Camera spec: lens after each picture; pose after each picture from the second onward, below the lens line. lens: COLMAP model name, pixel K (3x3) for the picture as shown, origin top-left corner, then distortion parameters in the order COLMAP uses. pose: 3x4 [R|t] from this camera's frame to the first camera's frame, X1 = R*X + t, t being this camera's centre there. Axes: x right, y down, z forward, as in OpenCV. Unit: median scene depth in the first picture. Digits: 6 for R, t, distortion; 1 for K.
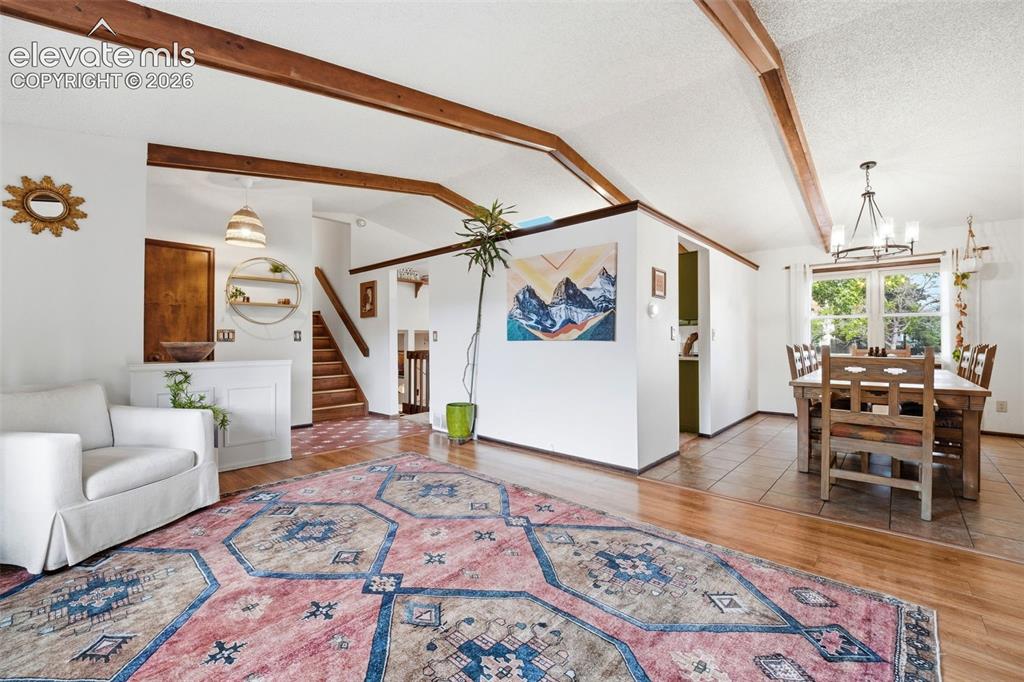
lens RADIAL K [[426.3, 0, 510.9], [0, 426.3, 338.2], [0, 0, 1]] dist [-0.008111, -0.003660]
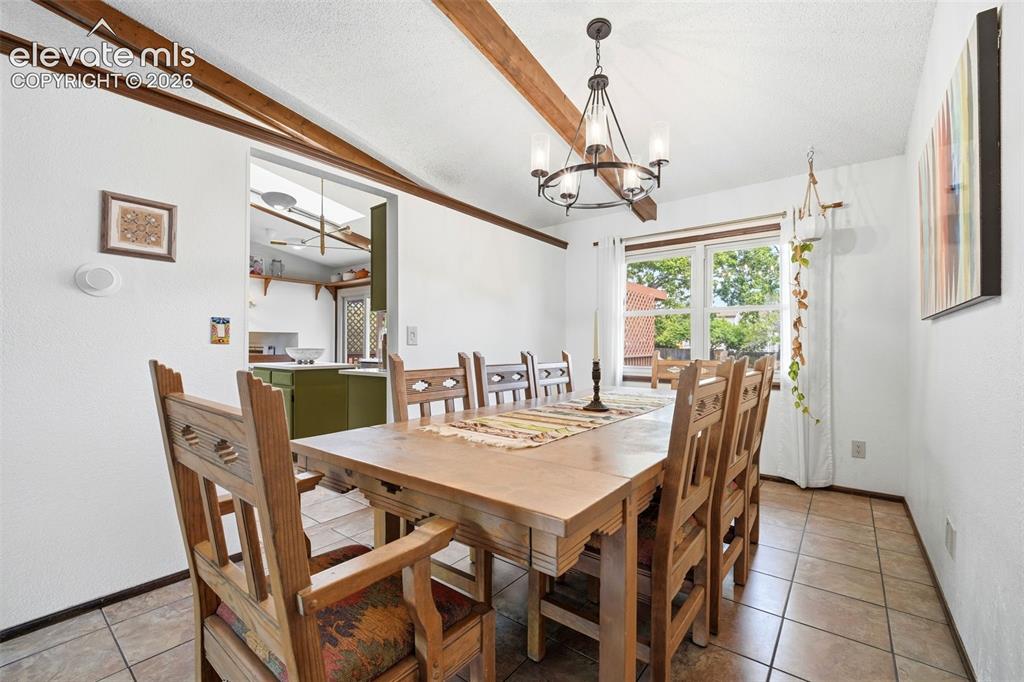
lens RADIAL K [[426.3, 0, 513.8], [0, 426.3, 343.0], [0, 0, 1]] dist [-0.008111, -0.003660]
pose [[0.997328, 0.001966, 0.073027, 0.585399], [-0.001439, 0.999973, -0.007265, 0.003927], [-0.073040, 0.007140, 0.997303, 0.385843]]
